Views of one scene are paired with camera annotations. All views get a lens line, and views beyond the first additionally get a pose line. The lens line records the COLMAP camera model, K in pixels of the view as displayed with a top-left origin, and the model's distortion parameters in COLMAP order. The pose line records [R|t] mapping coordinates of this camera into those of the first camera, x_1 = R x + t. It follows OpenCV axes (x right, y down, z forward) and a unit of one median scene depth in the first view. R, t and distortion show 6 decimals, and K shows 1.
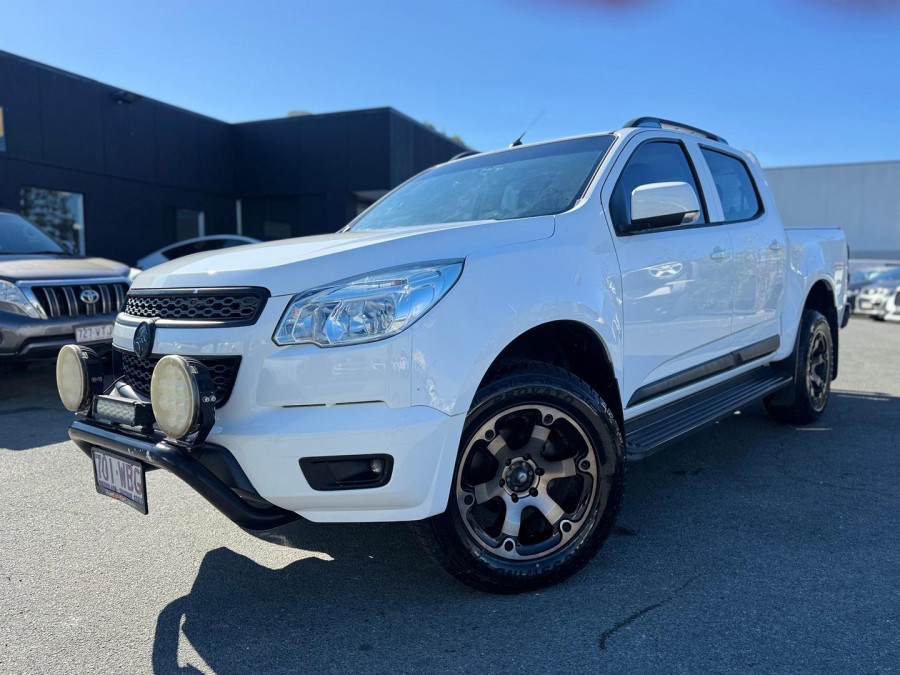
lens RADIAL K [[658.2, 0, 450.0], [0, 658.2, 337.5], [0, 0, 1]] dist [0.095006, -0.152481]
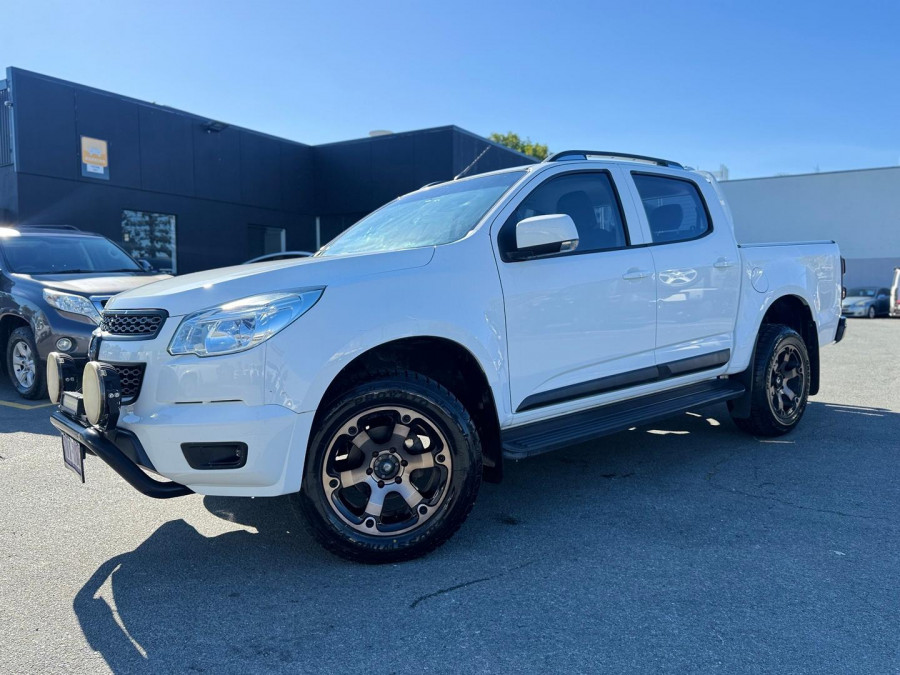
lens RADIAL K [[658.2, 0, 450.0], [0, 658.2, 337.5], [0, 0, 1]] dist [0.095006, -0.152481]
pose [[0.988656, 0.007339, -0.150016, 0.395923], [-0.009190, 0.999890, -0.011647, -0.010211], [0.149914, 0.012893, 0.988615, -0.166242]]
